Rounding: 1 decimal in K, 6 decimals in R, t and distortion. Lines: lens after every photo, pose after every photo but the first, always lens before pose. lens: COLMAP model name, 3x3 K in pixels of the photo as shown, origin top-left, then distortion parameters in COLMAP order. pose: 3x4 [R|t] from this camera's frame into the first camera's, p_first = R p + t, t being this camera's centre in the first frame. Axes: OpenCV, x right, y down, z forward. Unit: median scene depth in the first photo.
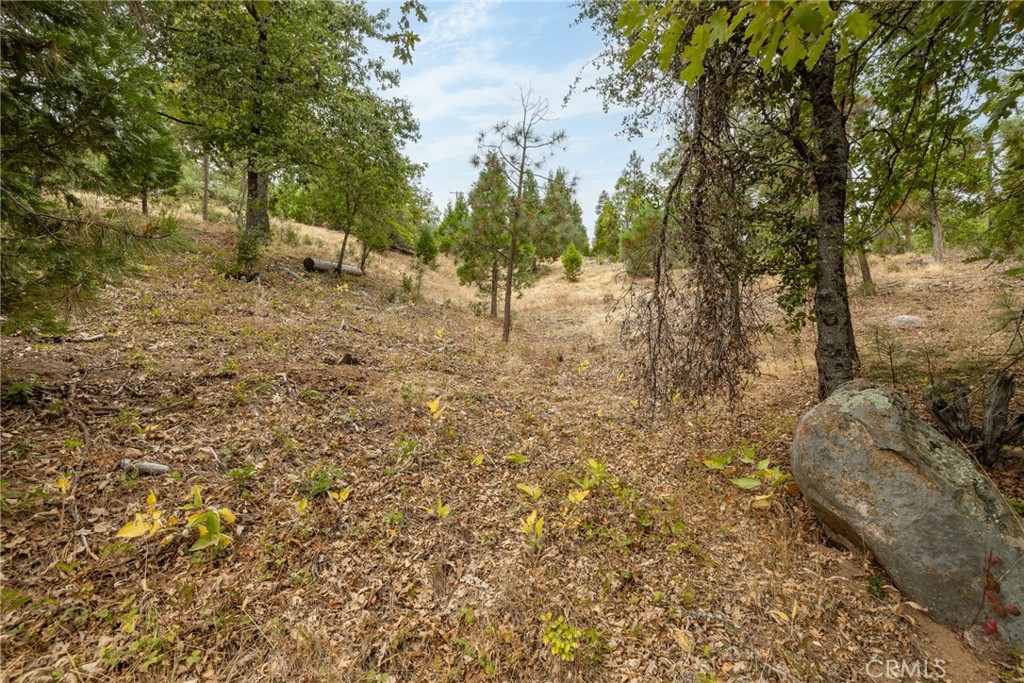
lens RADIAL K [[433.1, 0, 511.3], [0, 433.1, 342.7], [0, 0, 1]] dist [0.002207, 0.000118]
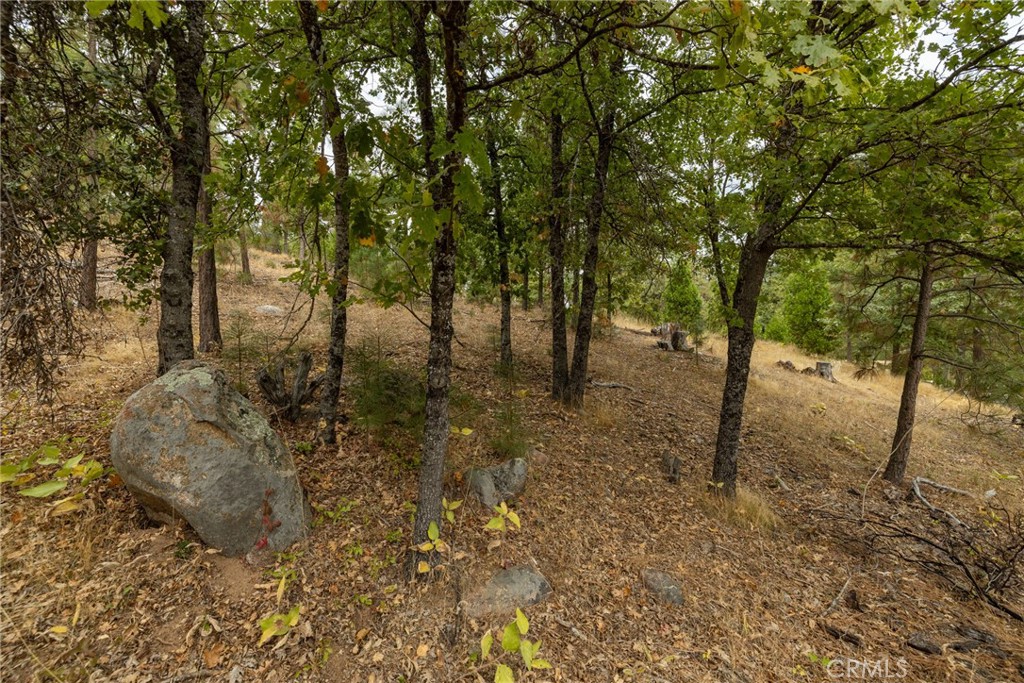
lens RADIAL K [[433.1, 0, 512.0], [0, 433.1, 342.2], [0, 0, 1]] dist [0.002207, 0.000118]
pose [[0.329209, 0.017647, 0.944092, 0.062588], [-0.055236, 0.998473, 0.000598, -0.000724], [-0.942640, -0.052344, 0.329681, -0.085821]]
